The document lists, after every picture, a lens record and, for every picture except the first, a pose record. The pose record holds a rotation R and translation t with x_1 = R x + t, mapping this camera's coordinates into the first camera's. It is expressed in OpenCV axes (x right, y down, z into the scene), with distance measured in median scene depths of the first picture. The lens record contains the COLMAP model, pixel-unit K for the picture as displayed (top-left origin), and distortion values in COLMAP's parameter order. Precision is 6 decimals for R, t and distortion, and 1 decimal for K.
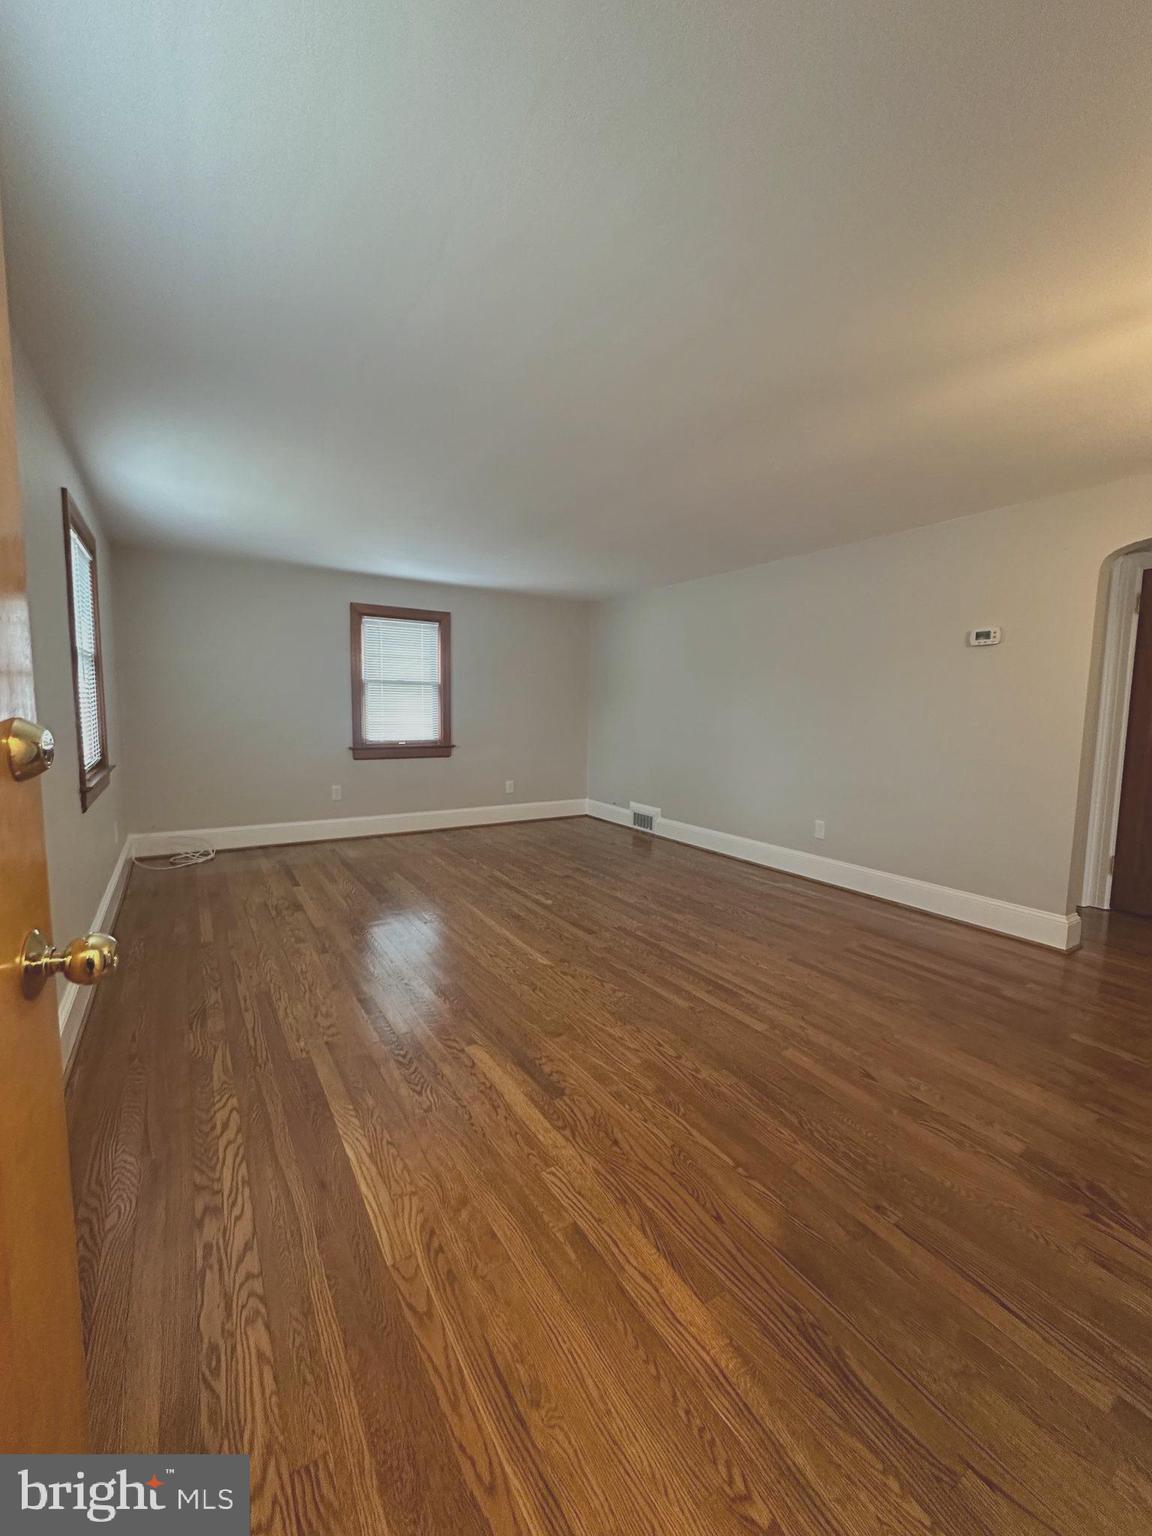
lens RADIAL K [[614.1, 0, 578.0], [0, 614.1, 764.8], [0, 0, 1]] dist [-0.004931, 0.000493]
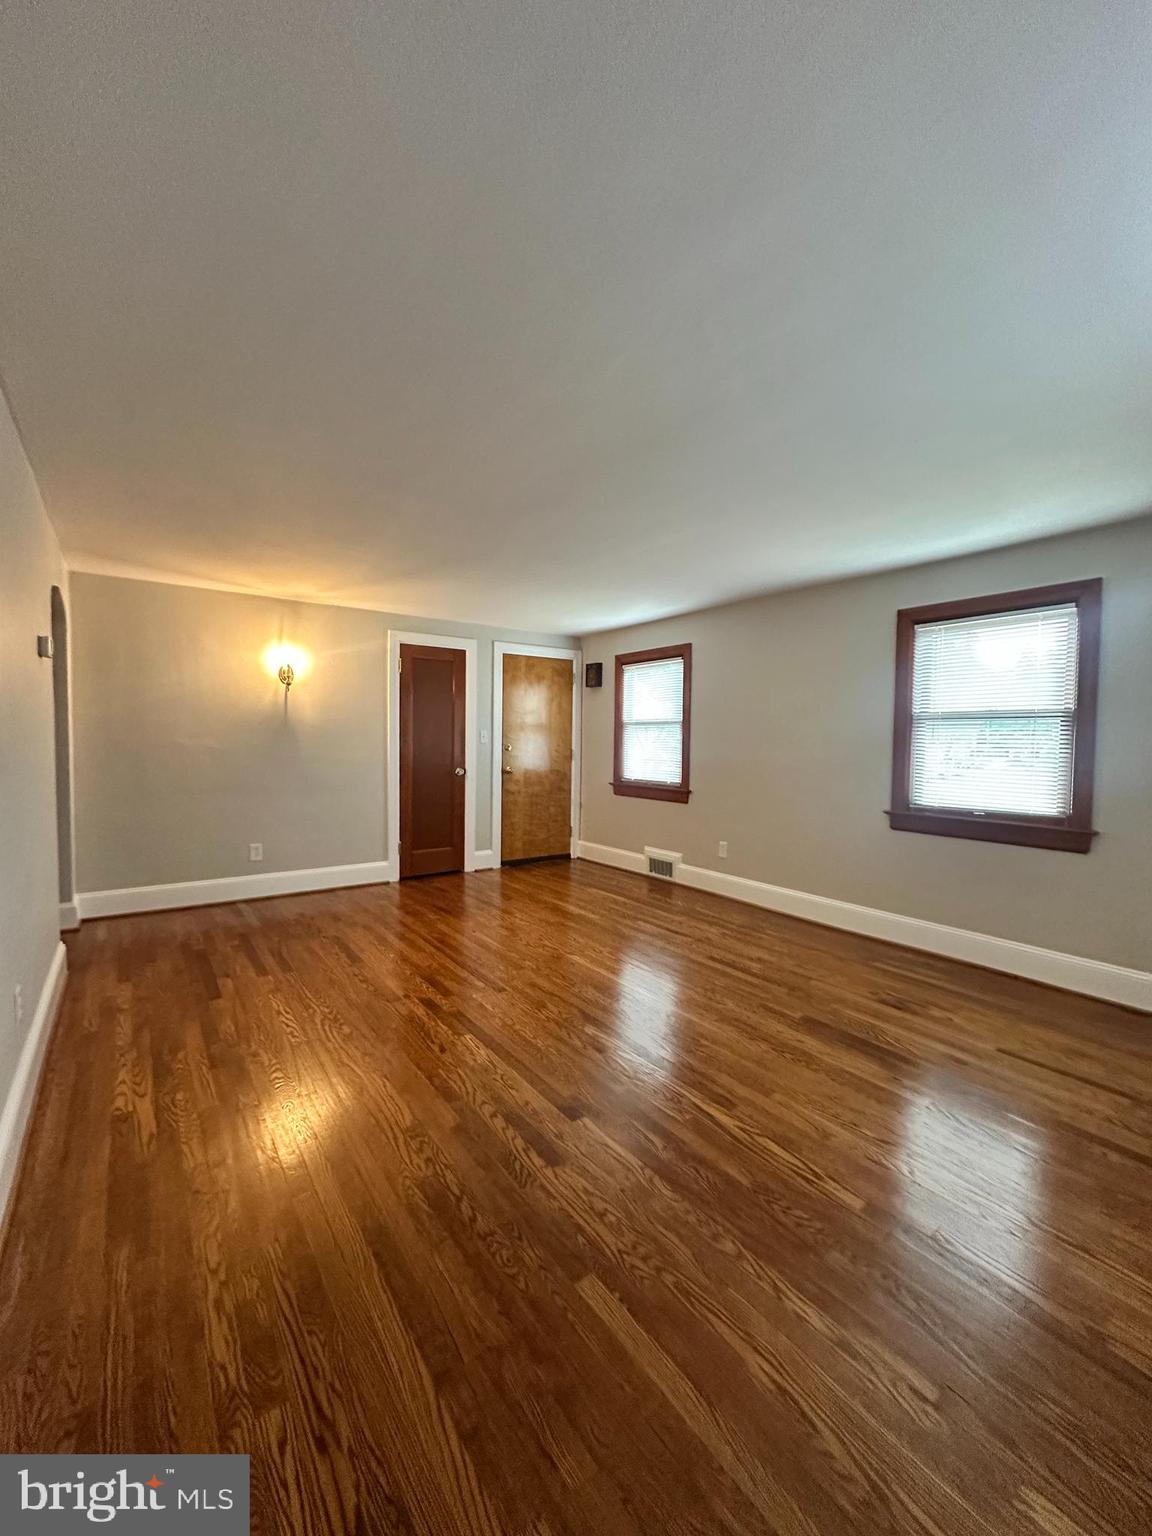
lens RADIAL K [[614.1, 0, 578.0], [0, 614.1, 764.8], [0, 0, 1]] dist [-0.004931, 0.000493]
pose [[-0.997672, -0.026407, -0.062868, 0.019348], [-0.034930, 0.989734, 0.138589, -0.193083], [0.058563, 0.140463, -0.988353, 1.852581]]
